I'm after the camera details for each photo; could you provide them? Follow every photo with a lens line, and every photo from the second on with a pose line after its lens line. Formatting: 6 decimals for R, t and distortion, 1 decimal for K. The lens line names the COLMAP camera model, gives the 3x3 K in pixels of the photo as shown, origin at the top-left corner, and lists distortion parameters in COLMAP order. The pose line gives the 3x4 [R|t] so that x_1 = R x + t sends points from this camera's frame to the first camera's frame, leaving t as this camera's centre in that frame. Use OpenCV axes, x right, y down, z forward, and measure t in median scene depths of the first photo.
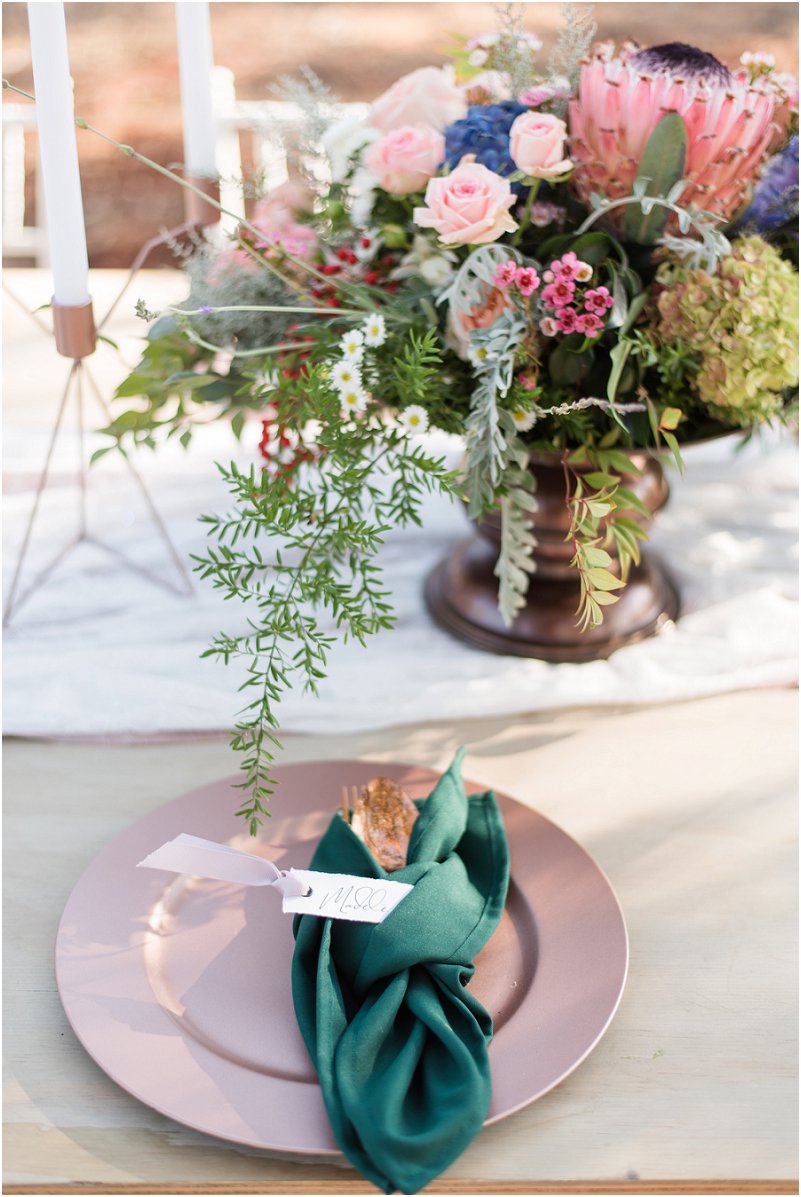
lens RADIAL K [[1824.0, 0, 400.8], [0, 1824.0, 599.0], [0, 0, 1]] dist [-0.012667, 0.000000]
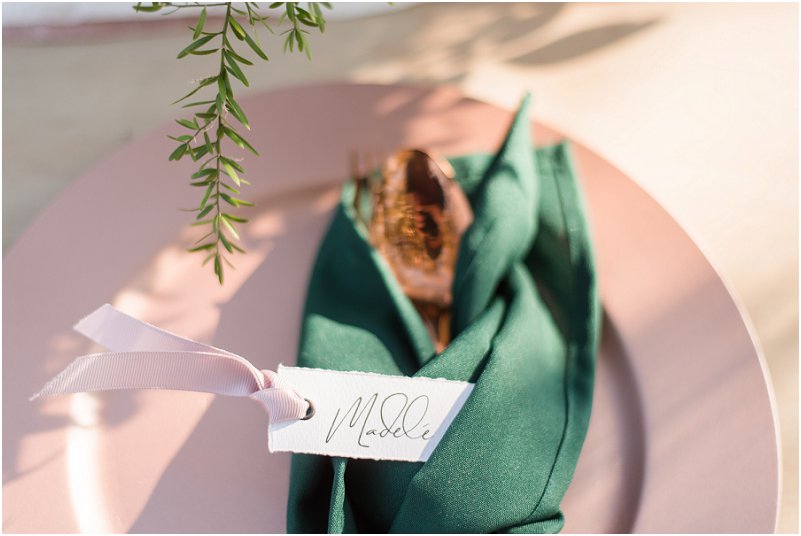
lens RADIAL K [[1220.5, 0, 399.5], [0, 1220.5, 266.7], [0, 0, 1]] dist [-0.012667, 0.000000]
pose [[0.999792, -0.016088, 0.012527, -0.021847], [0.007791, 0.869161, 0.494468, -0.089803], [-0.018843, -0.494268, 0.869105, 0.617082]]
